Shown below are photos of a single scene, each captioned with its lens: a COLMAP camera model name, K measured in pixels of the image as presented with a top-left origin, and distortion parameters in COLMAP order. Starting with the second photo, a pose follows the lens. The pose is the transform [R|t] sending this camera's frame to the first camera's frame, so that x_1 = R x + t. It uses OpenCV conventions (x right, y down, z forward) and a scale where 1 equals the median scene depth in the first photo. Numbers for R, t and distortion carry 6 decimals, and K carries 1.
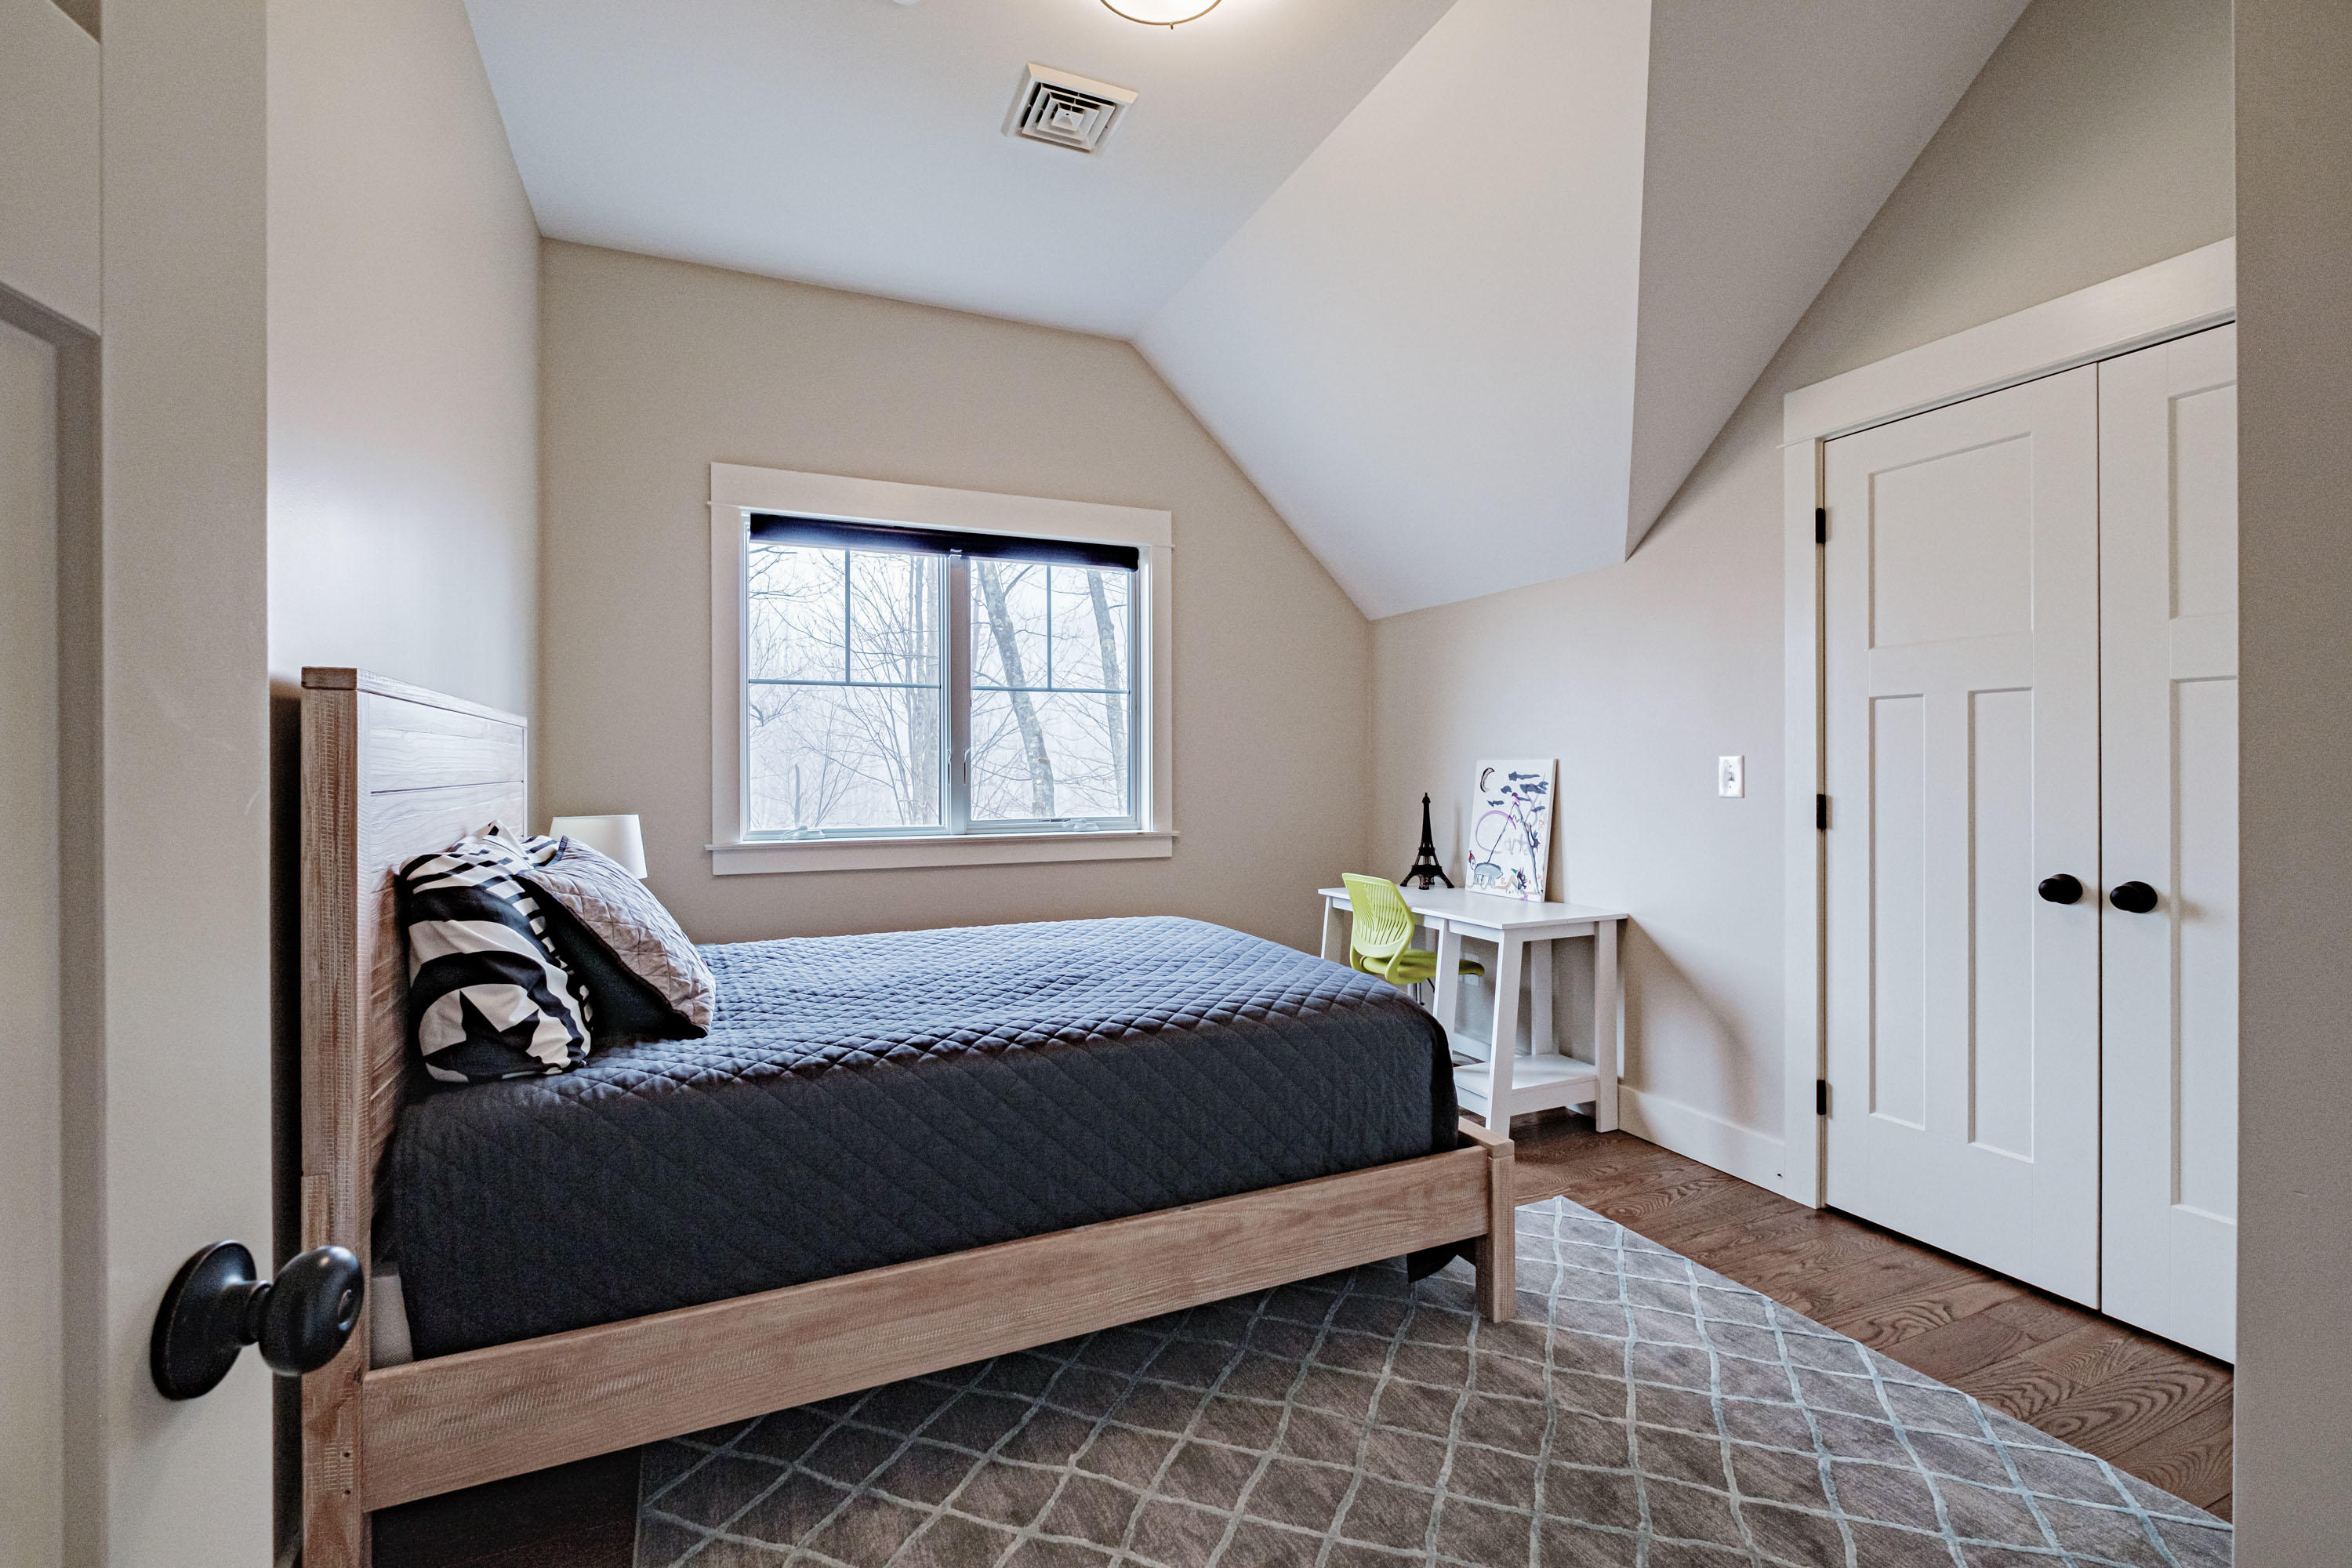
lens RADIAL K [[1040.5, 0, 1173.7], [0, 1040.5, 772.8], [0, 0, 1]] dist [0.007734, -0.000210]
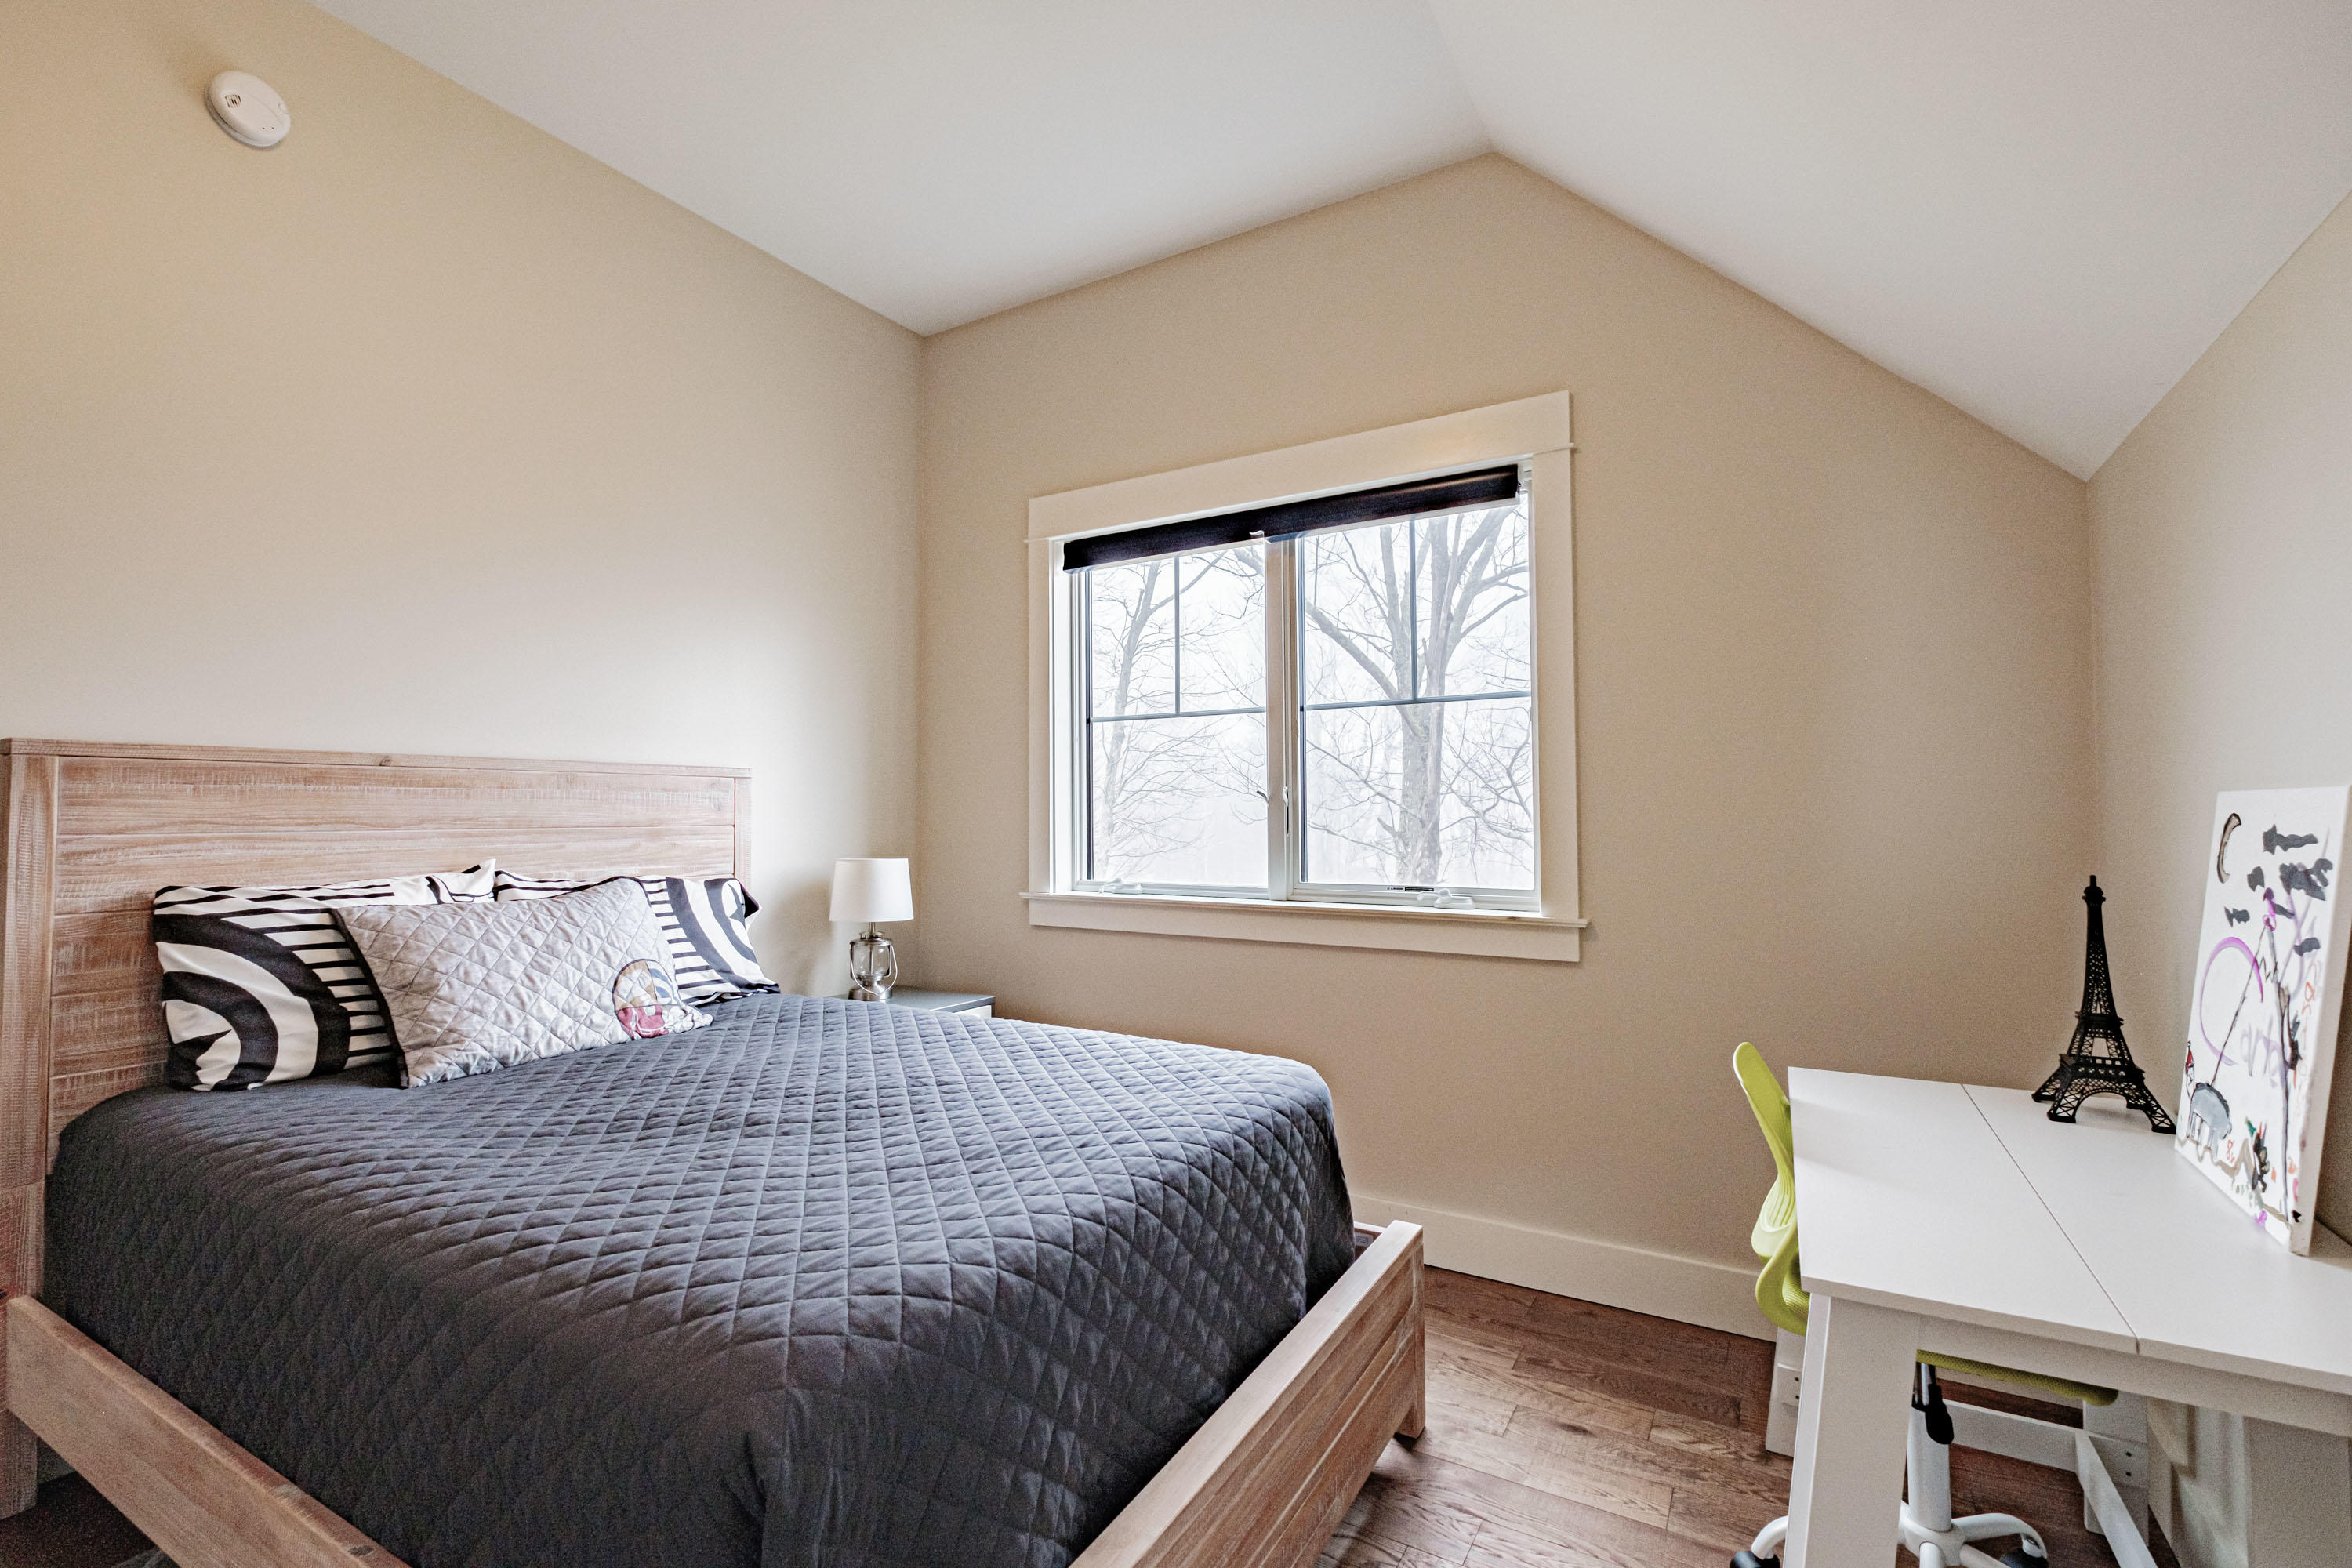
lens RADIAL K [[1040.5, 0, 1169.4], [0, 1040.5, 784.7], [0, 0, 1]] dist [0.007734, -0.000210]
pose [[0.573663, -0.022077, -0.818794, 0.395810], [-0.003415, 0.999564, -0.029344, -0.002937], [0.819084, 0.019630, 0.573337, 0.517199]]
